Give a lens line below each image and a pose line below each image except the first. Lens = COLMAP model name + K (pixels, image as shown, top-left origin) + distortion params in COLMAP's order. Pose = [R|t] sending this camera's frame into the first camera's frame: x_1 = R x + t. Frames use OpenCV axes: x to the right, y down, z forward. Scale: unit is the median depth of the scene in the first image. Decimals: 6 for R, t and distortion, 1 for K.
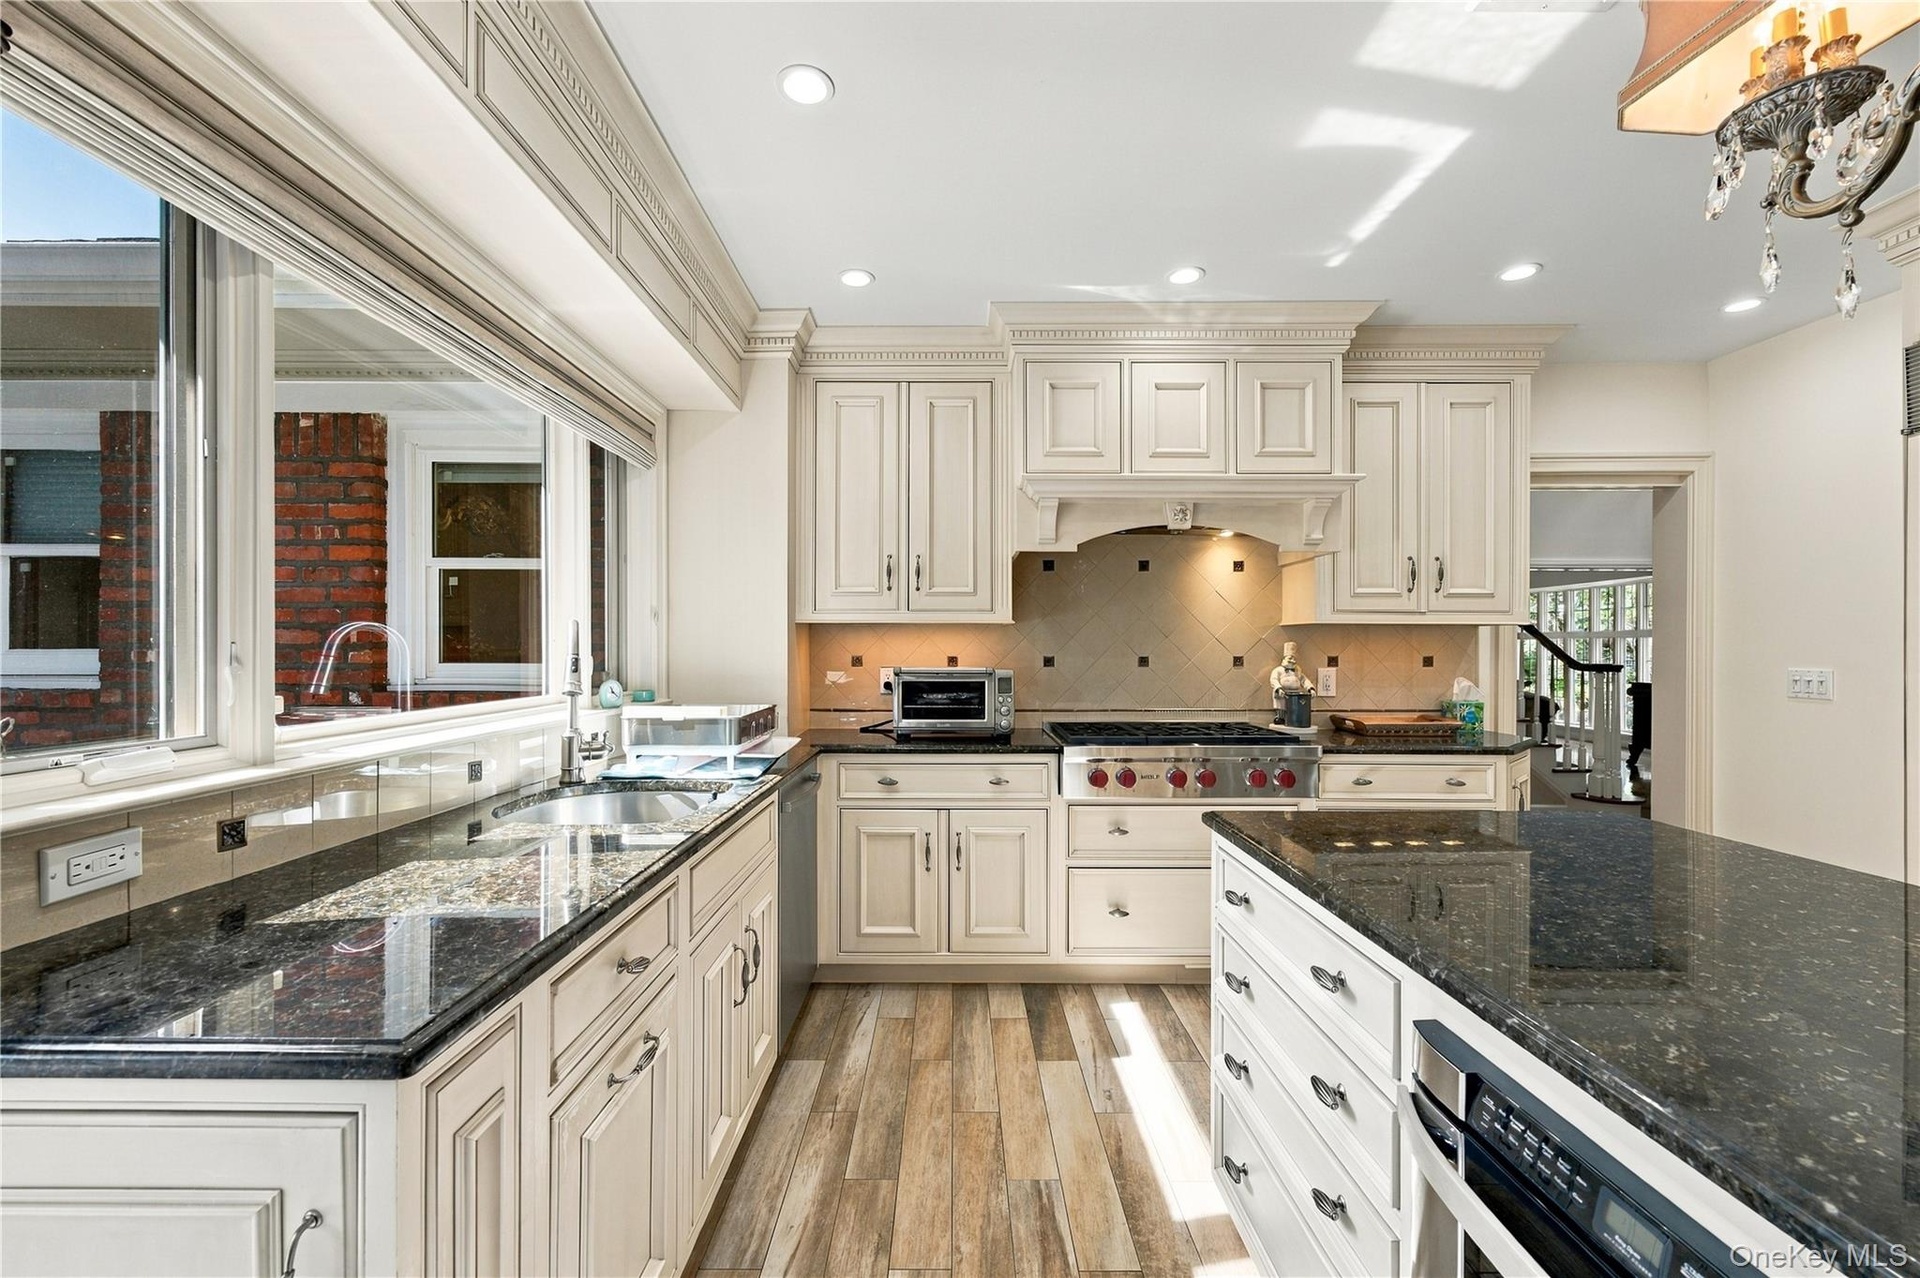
lens RADIAL K [[787.4, 0, 959.9], [0, 787.4, 645.4], [0, 0, 1]] dist [-0.000421, -0.000009]
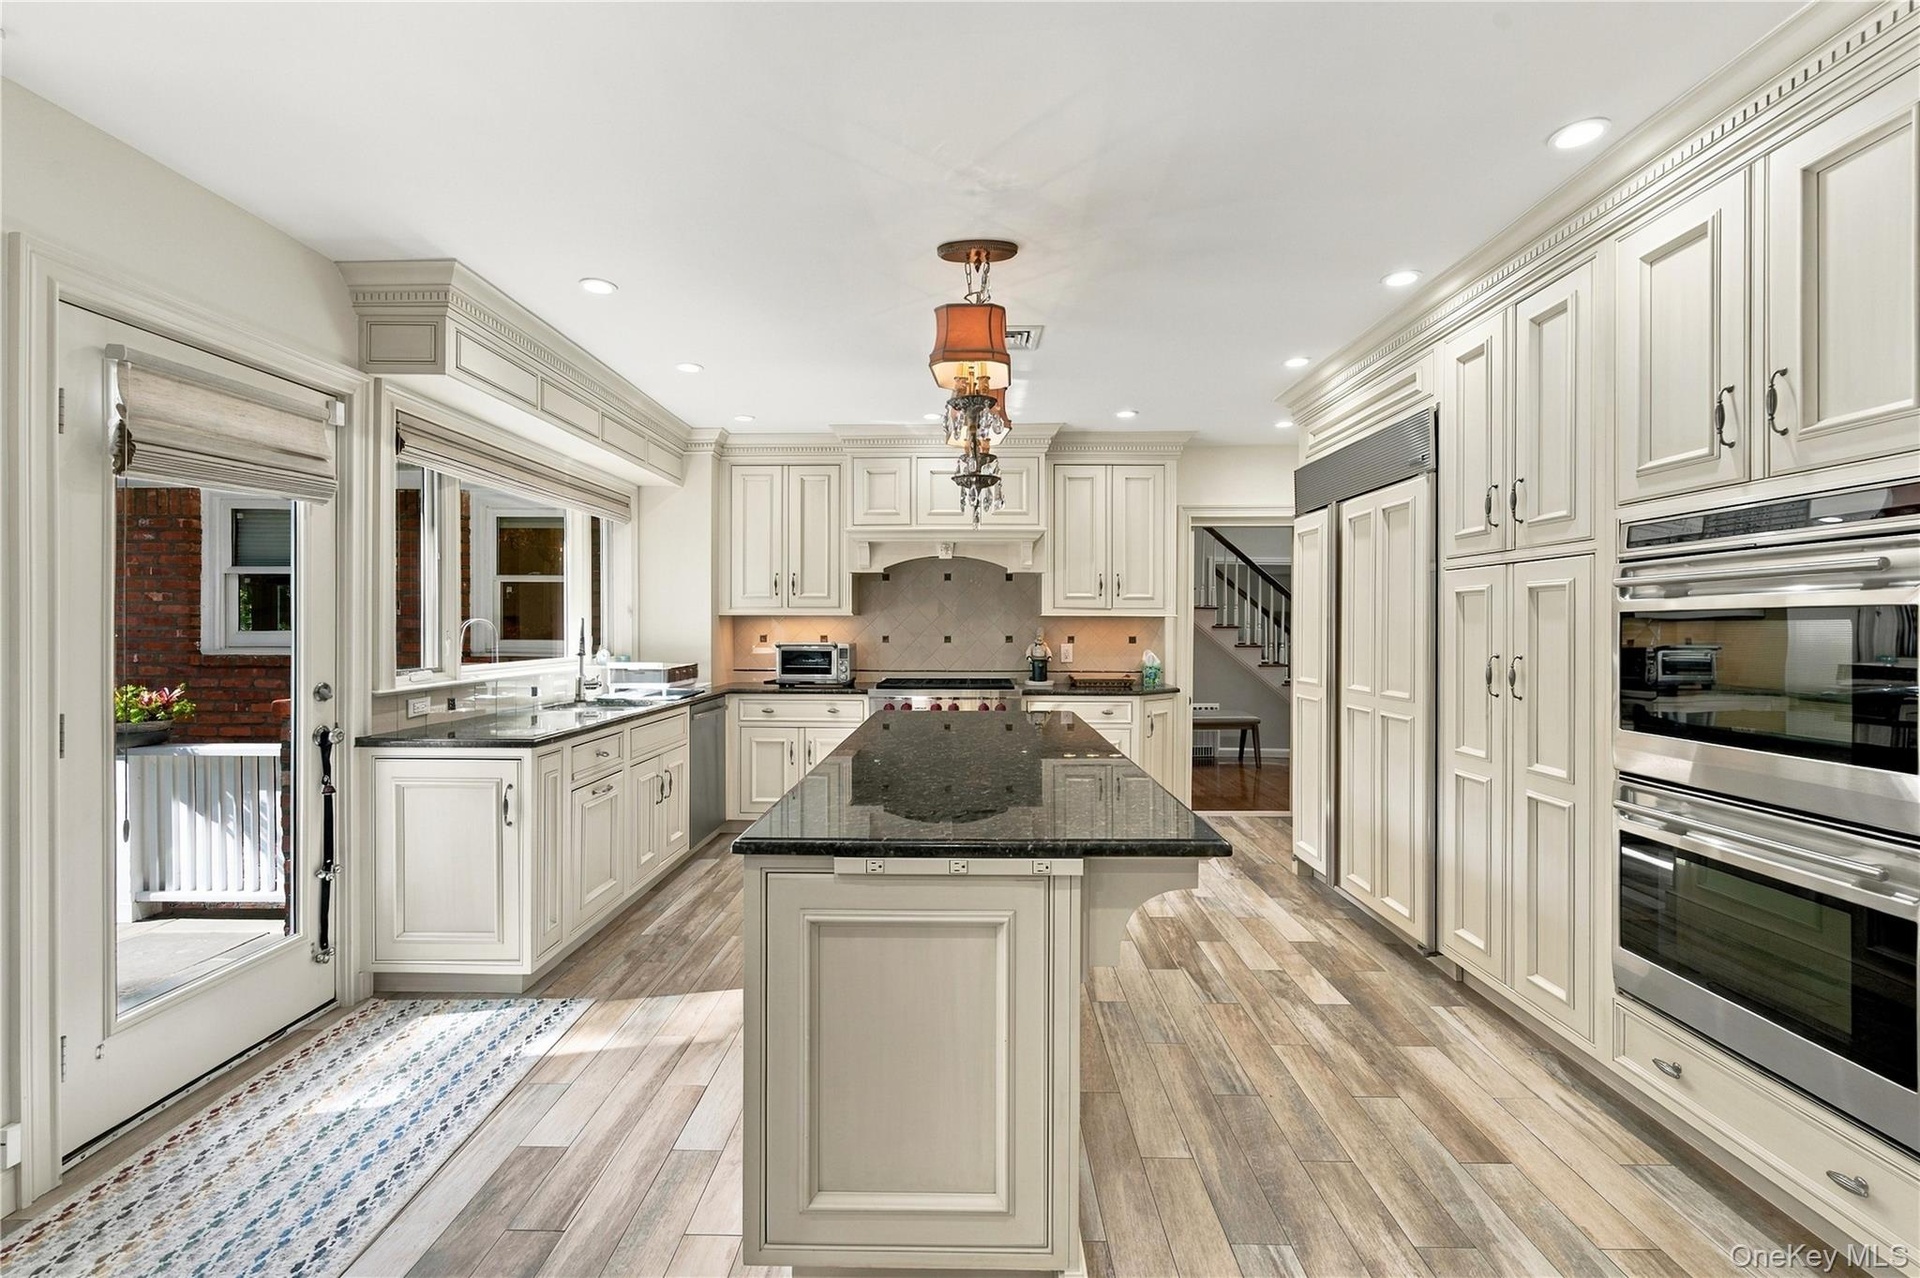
lens RADIAL K [[787.4, 0, 957.3], [0, 787.4, 628.0], [0, 0, 1]] dist [-0.000421, -0.000009]
pose [[0.999860, 0.001726, -0.016662, 0.326447], [-0.001622, 0.999979, 0.006271, -0.013642], [0.016672, -0.006243, 0.999842, -0.644825]]
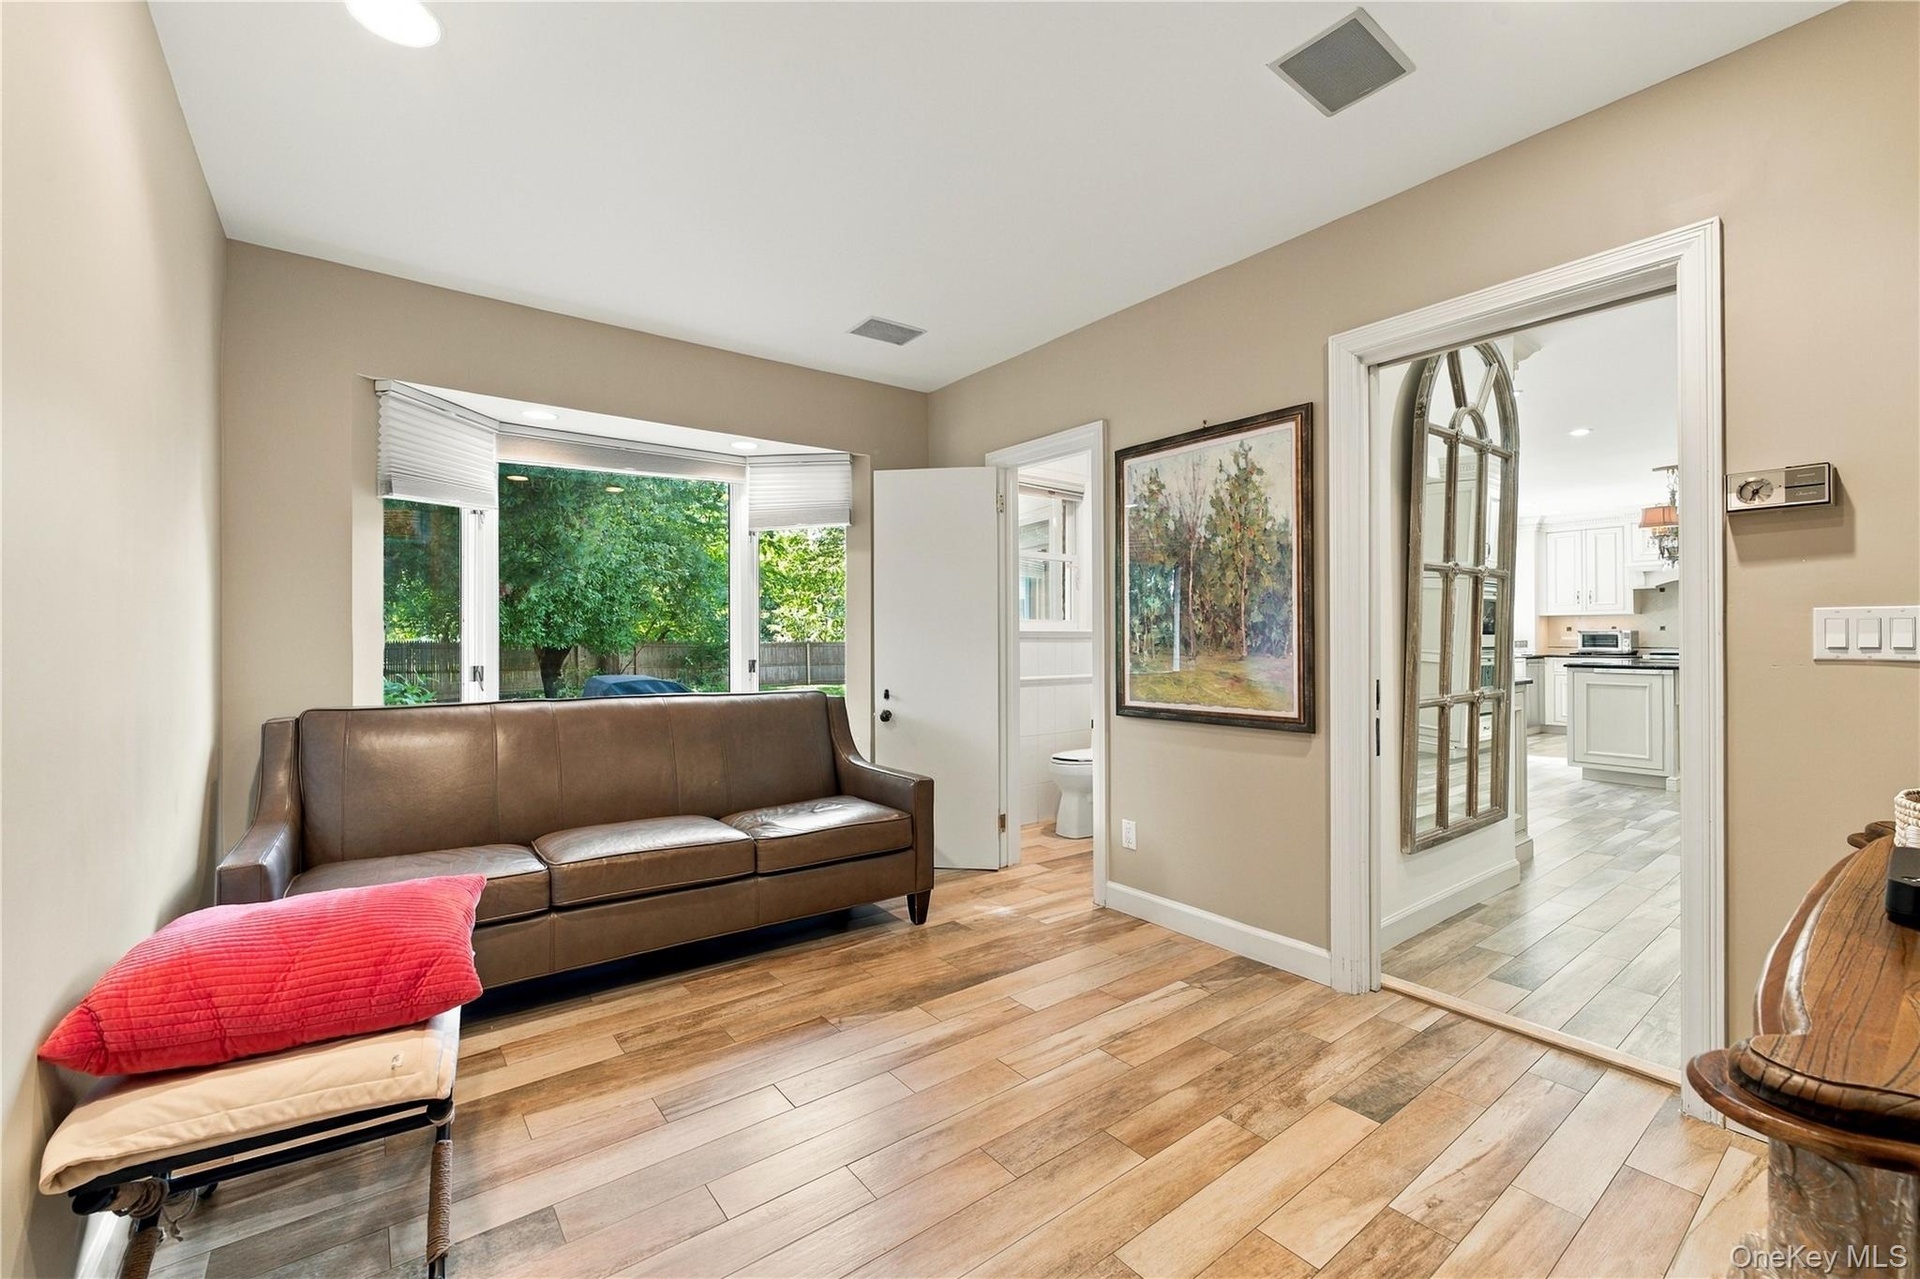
lens RADIAL K [[787.4, 0, 949.8], [0, 787.4, 637.6], [0, 0, 1]] dist [-0.000421, -0.000009]
pose [[0.606657, -0.003456, -0.794956, 0.846624], [0.007342, 0.999972, 0.001256, 0.036572], [0.794929, -0.006599, 0.606666, -2.705323]]
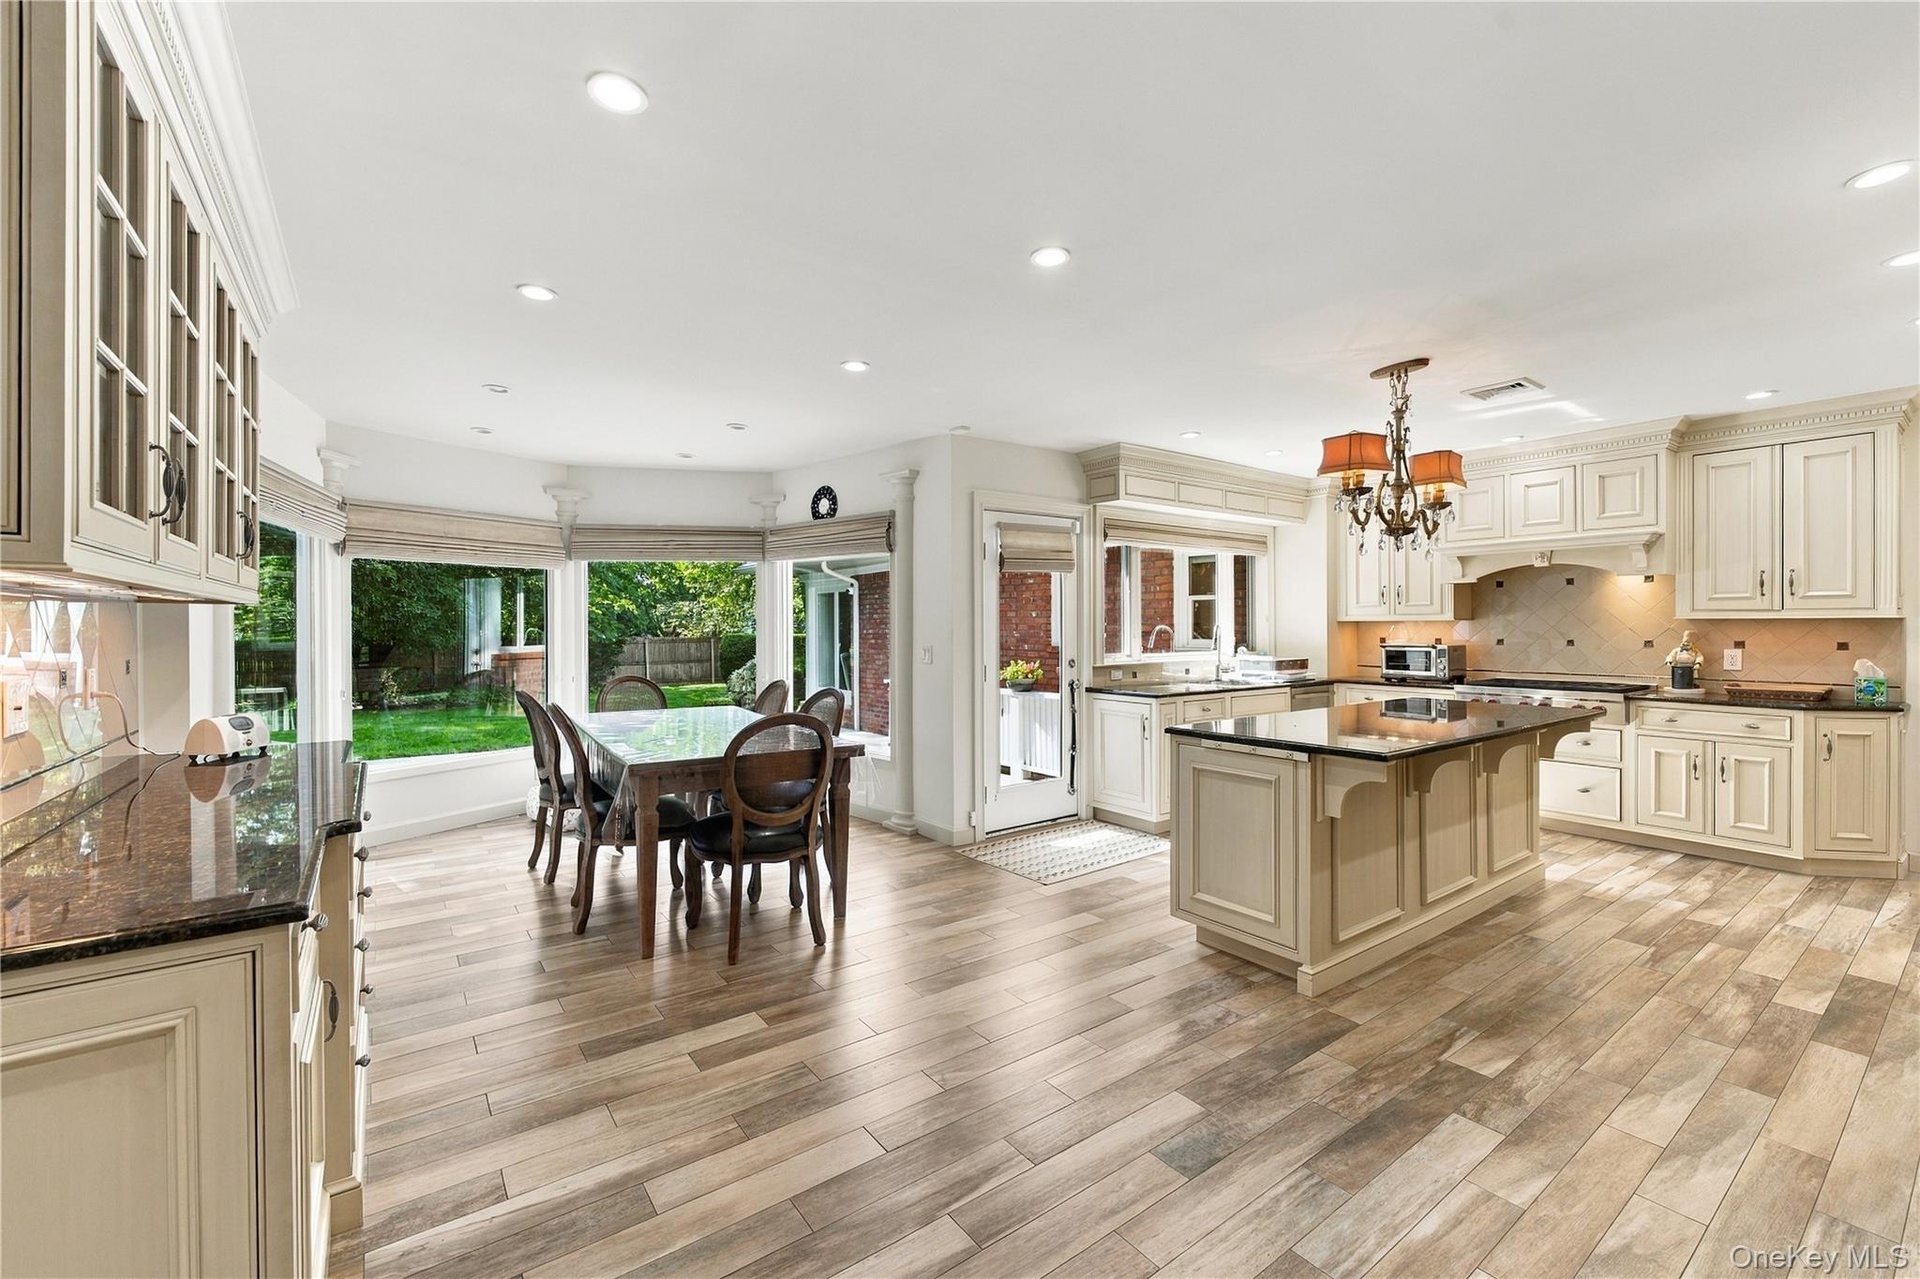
lens RADIAL K [[787.4, 0, 961.6], [0, 787.4, 626.1], [0, 0, 1]] dist [-0.000421, -0.000009]
pose [[0.593492, -0.001701, -0.804838, 0.905851], [0.005266, 0.999985, 0.001770, -0.025641], [0.804823, -0.005288, 0.593492, -1.053557]]
